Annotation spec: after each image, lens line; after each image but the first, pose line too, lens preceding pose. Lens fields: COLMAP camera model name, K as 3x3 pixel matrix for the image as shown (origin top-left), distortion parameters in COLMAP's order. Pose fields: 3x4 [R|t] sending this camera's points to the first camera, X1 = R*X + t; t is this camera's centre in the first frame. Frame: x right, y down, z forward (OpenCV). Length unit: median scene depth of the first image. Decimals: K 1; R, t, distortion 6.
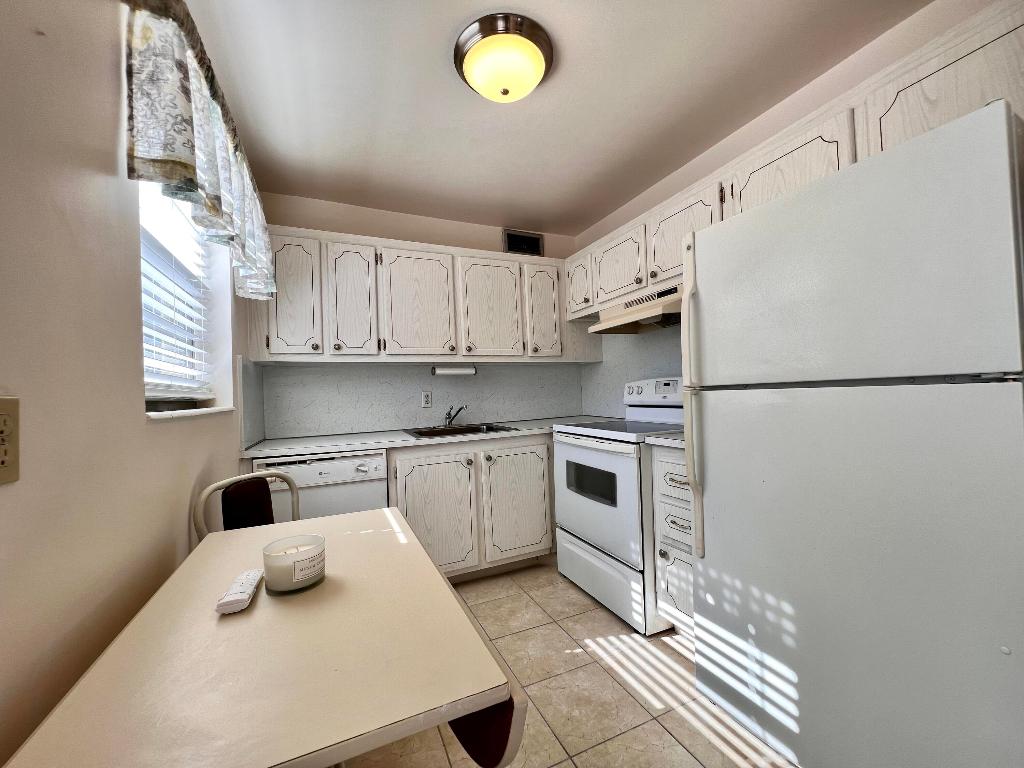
lens RADIAL K [[411.3, 0, 512.5], [0, 411.3, 387.4], [0, 0, 1]] dist [0.001013, 0.000098]
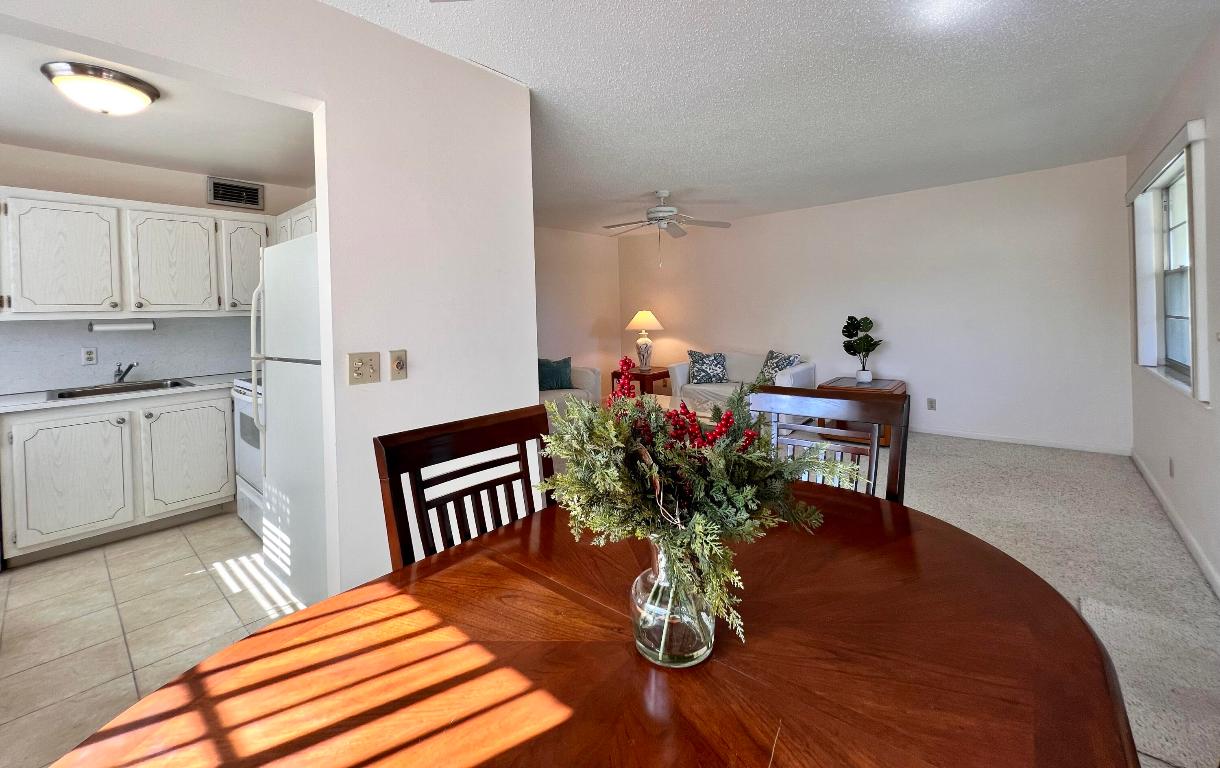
lens RADIAL K [[489.6, 0, 604.0], [0, 489.6, 313.2], [0, 0, 1]] dist [0.000561, 0.000348]
pose [[0.909140, 0.013088, 0.416285, 0.418454], [-0.014087, 0.999901, -0.000674, -0.089334], [-0.416253, -0.005252, 0.909234, -0.531476]]
